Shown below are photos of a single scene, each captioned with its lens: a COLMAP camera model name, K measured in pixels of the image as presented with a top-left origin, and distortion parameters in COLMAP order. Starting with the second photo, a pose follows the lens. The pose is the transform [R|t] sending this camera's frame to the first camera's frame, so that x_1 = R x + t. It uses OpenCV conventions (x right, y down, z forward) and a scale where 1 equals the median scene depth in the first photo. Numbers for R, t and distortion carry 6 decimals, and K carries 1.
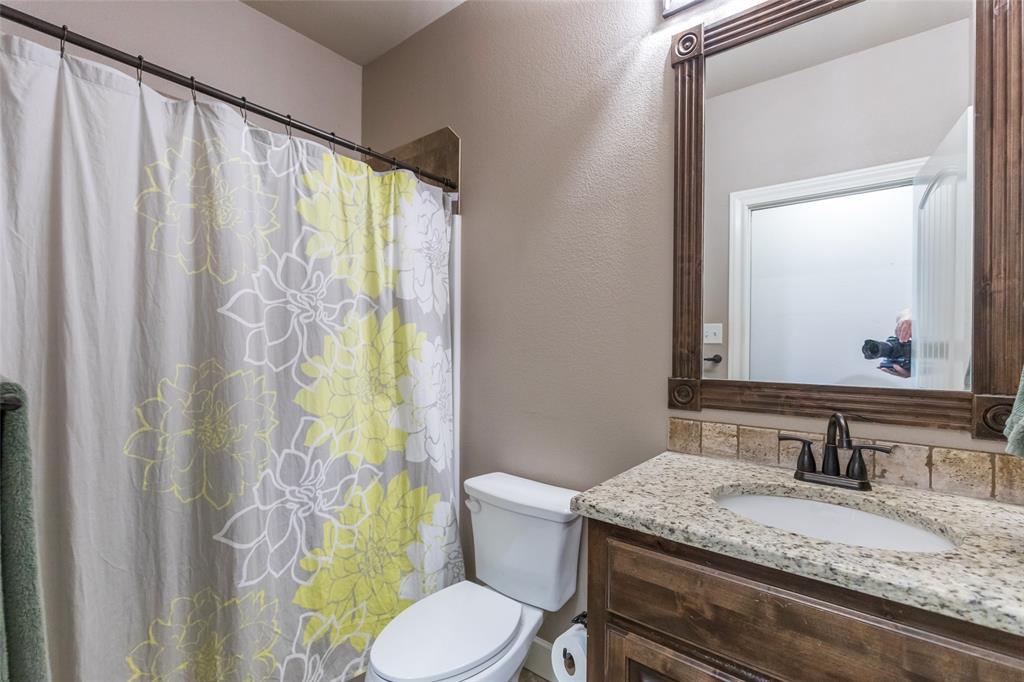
lens RADIAL K [[455.2, 0, 509.6], [0, 455.2, 346.5], [0, 0, 1]] dist [0.000245, -0.000485]
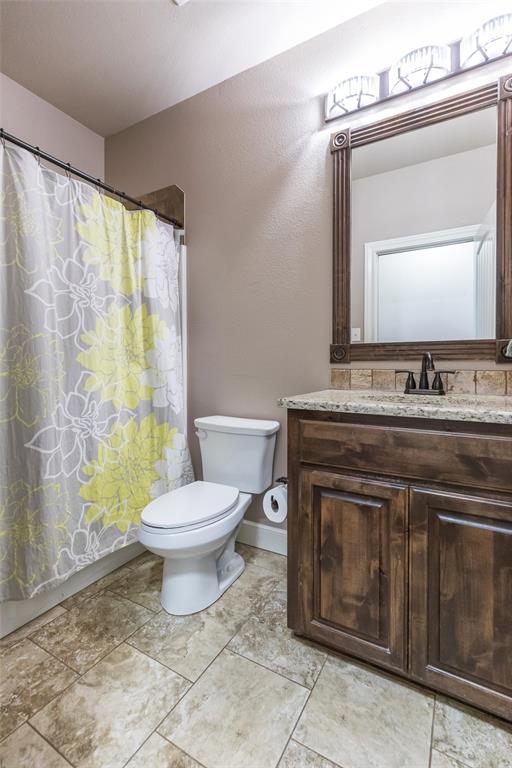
lens RADIAL K [[345.9, 0, 249.8], [0, 345.9, 352.1], [0, 0, 1]] dist [0.005659, -0.000018]
pose [[0.990973, 0.011665, 0.133556, -0.082514], [-0.007302, 0.999425, -0.033113, 0.128753], [-0.133866, 0.031839, 0.990488, -0.143555]]
